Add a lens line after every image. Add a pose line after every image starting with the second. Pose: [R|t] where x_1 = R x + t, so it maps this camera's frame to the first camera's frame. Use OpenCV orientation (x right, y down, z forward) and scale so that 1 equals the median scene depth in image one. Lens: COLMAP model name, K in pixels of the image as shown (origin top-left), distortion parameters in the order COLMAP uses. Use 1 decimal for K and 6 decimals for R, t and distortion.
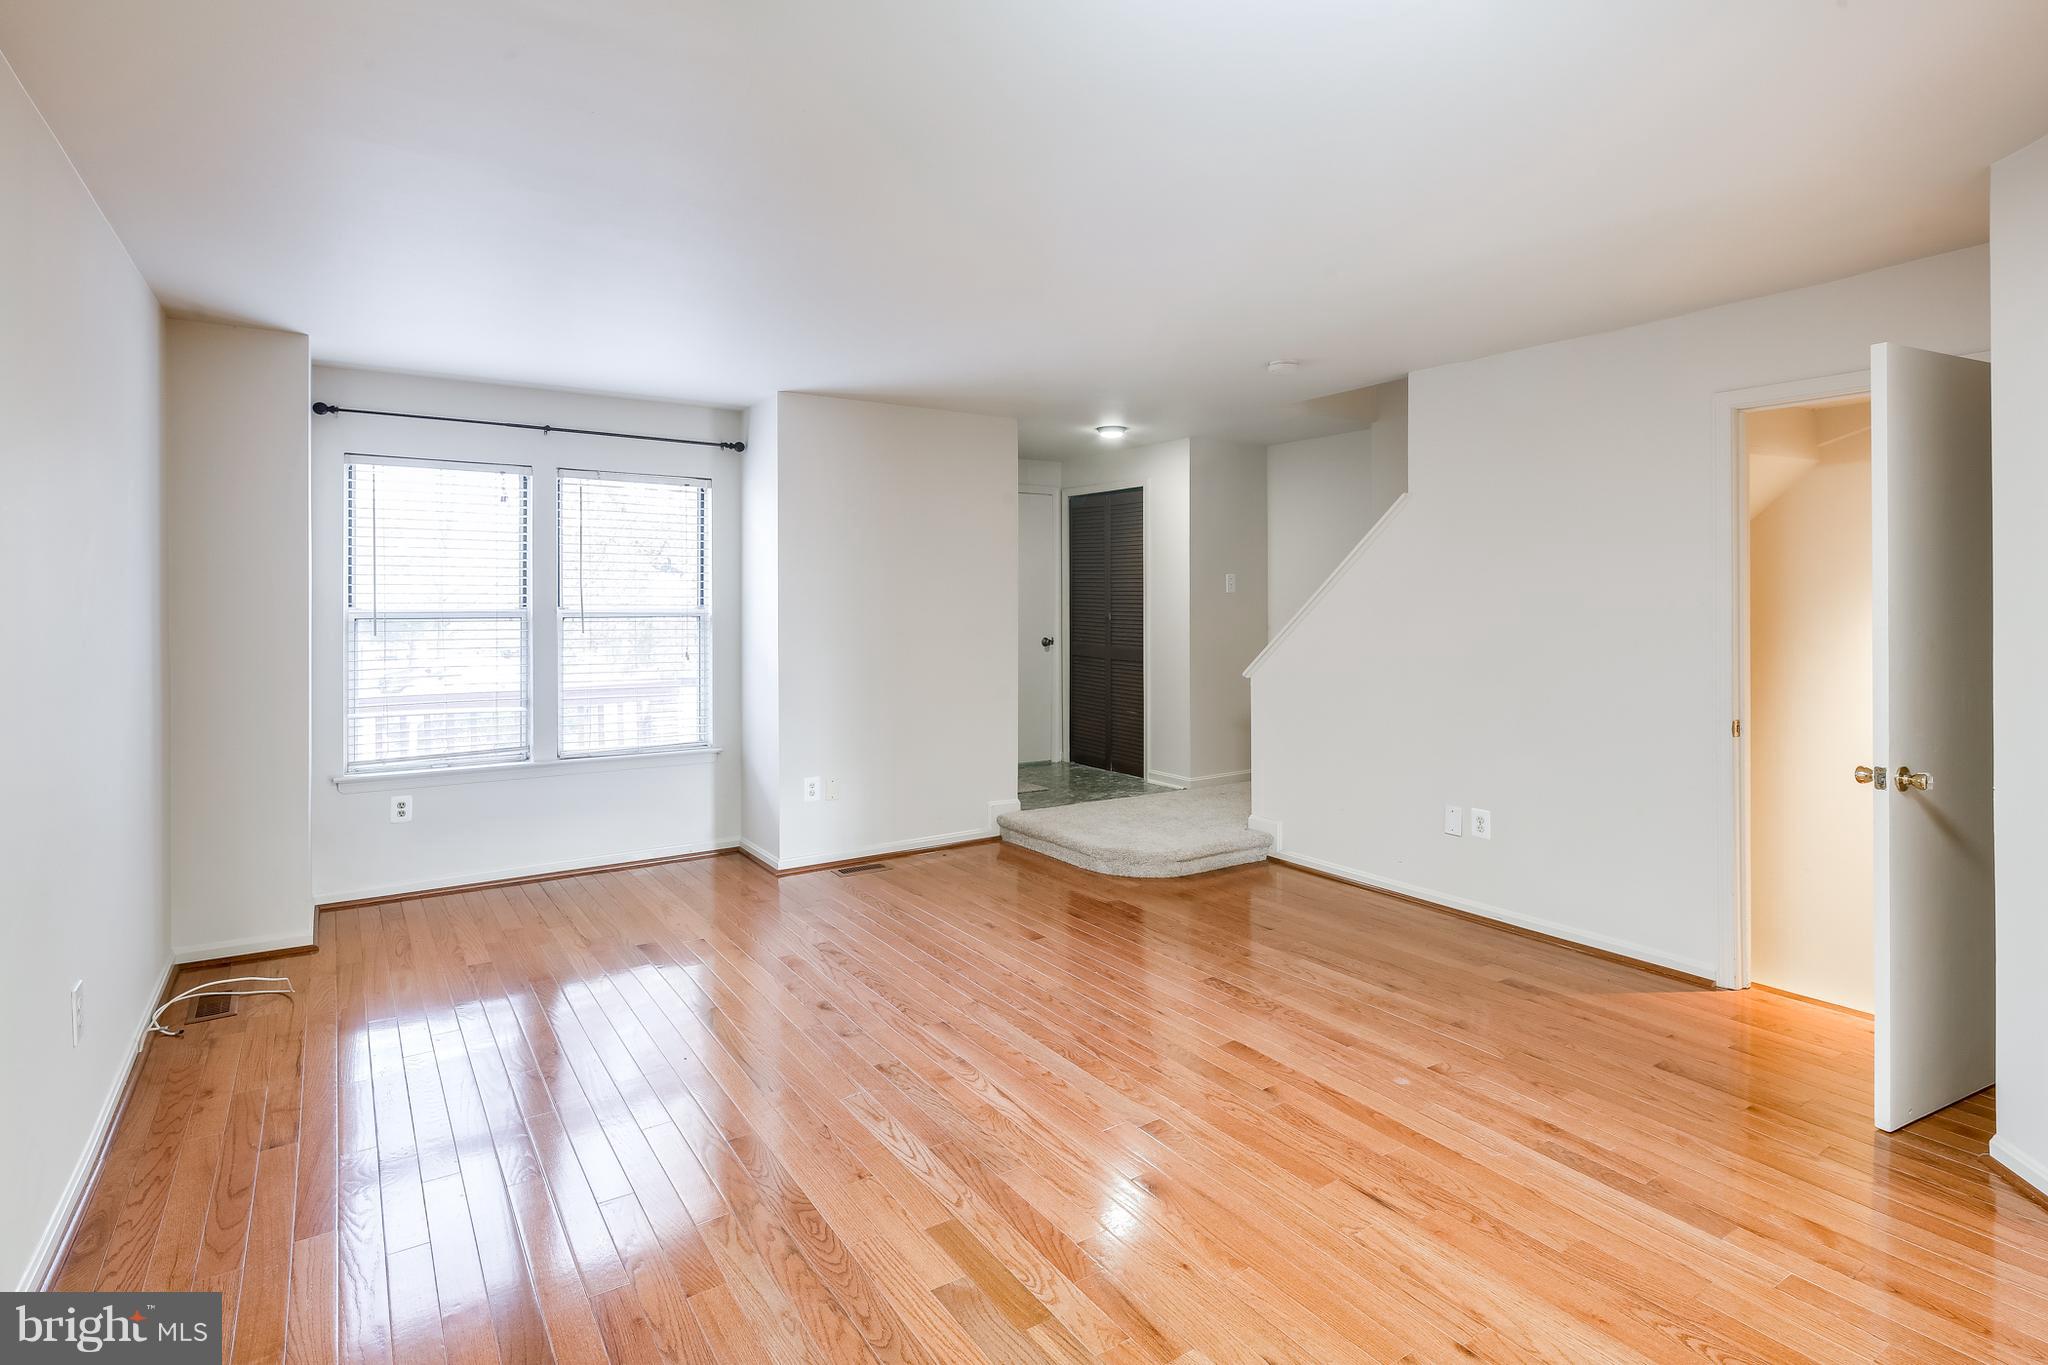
lens RADIAL K [[994.8, 0, 1008.9], [0, 994.8, 614.1], [0, 0, 1]] dist [0.004467, -0.003343]
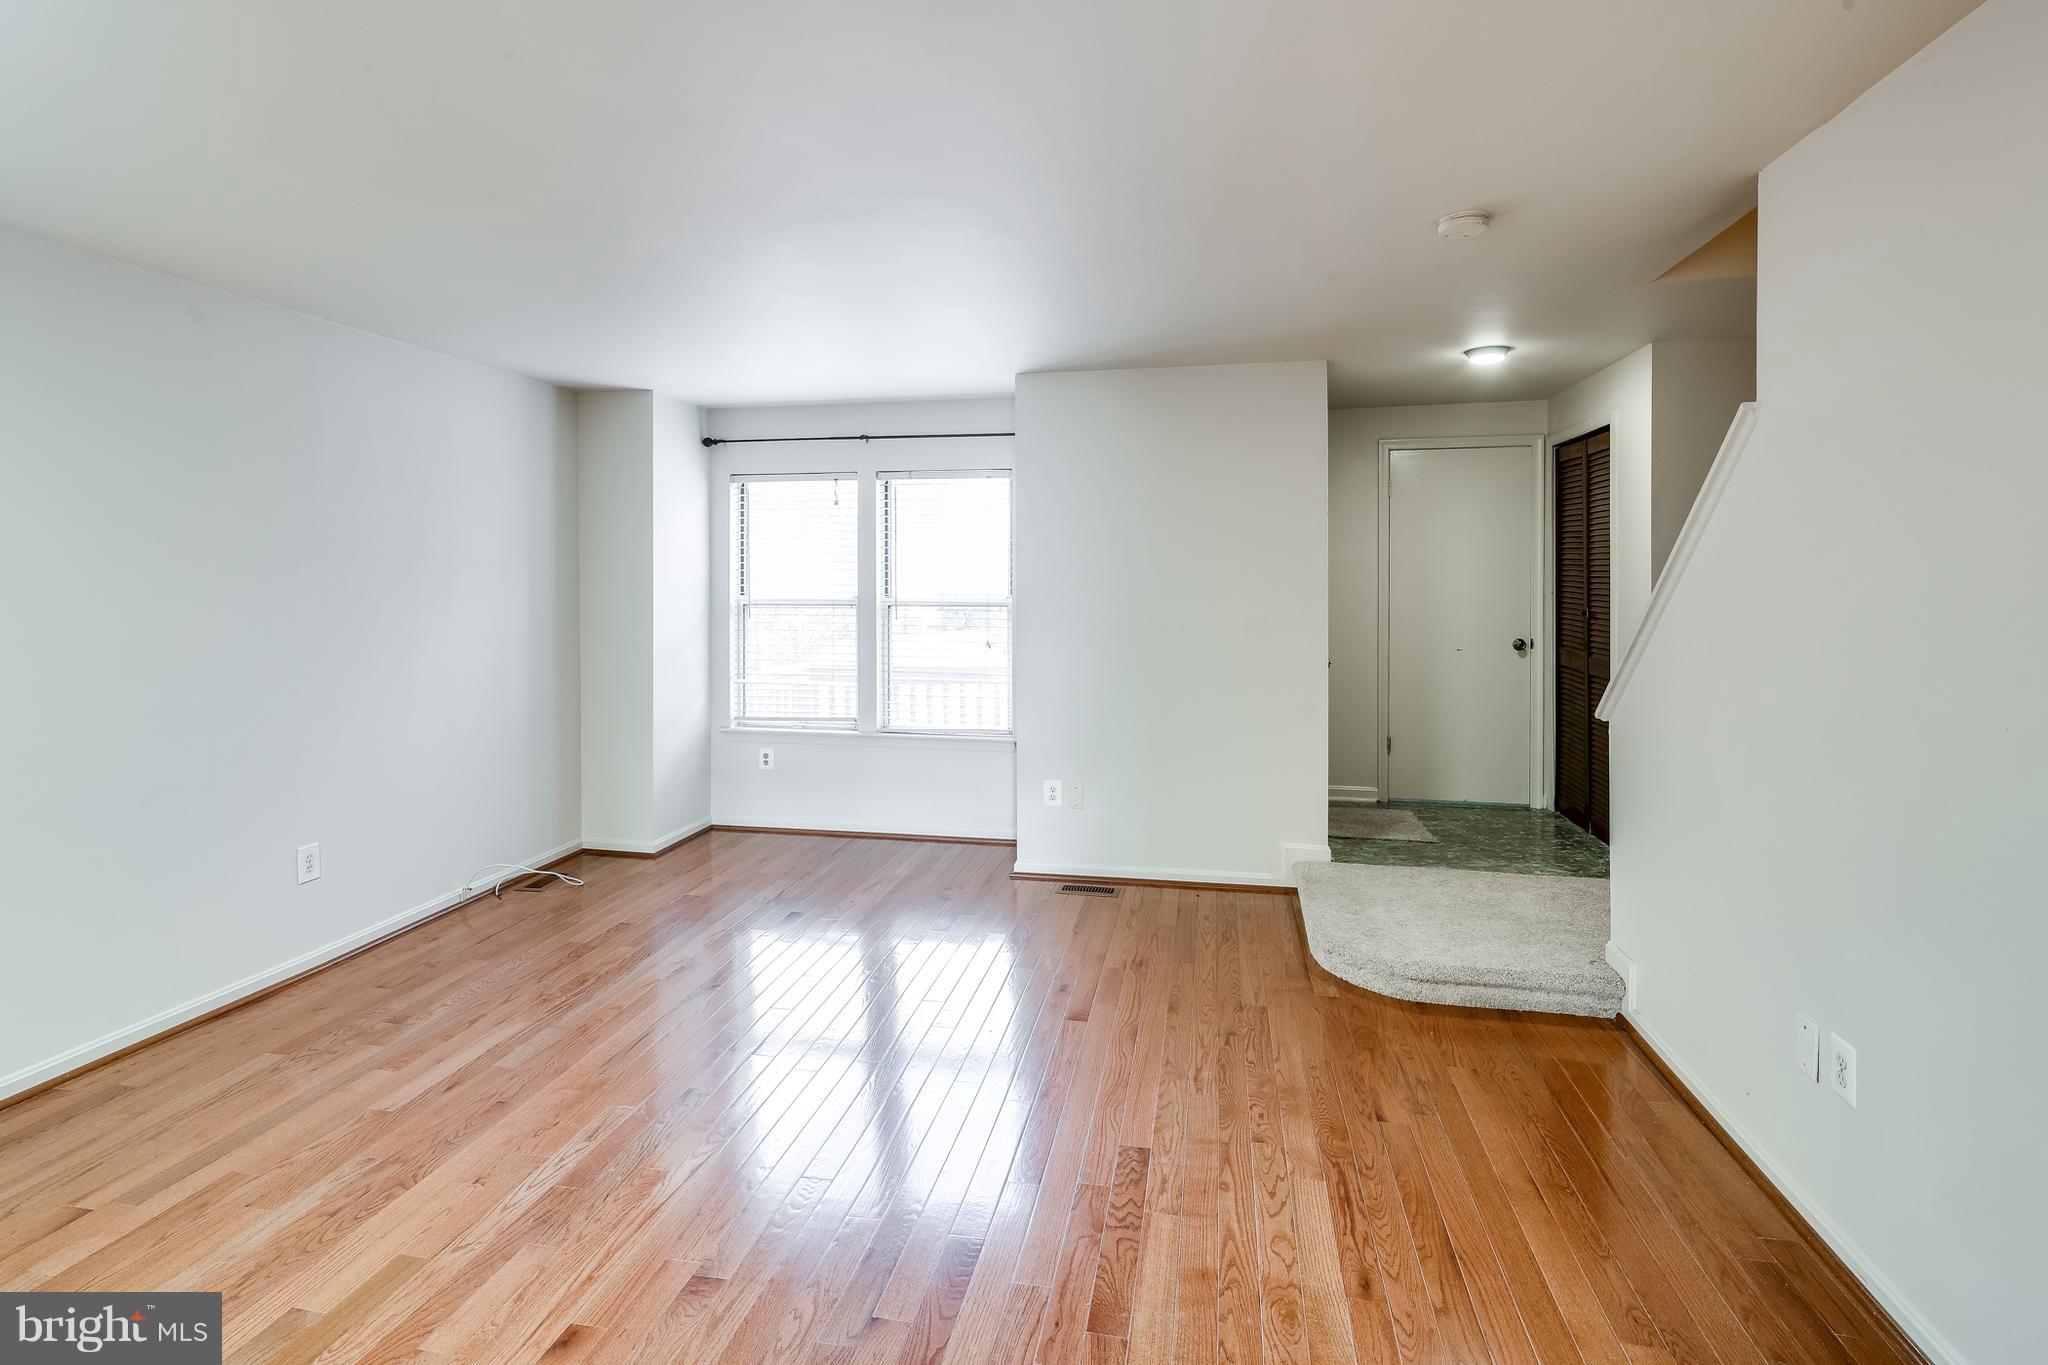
lens RADIAL K [[994.8, 0, 1015.1], [0, 994.8, 591.5], [0, 0, 1]] dist [0.004467, -0.003343]
pose [[0.711255, 0.006440, -0.702905, 0.440449], [-0.007518, 0.999971, 0.001555, -0.015185], [0.702894, 0.004179, 0.711282, 0.313573]]
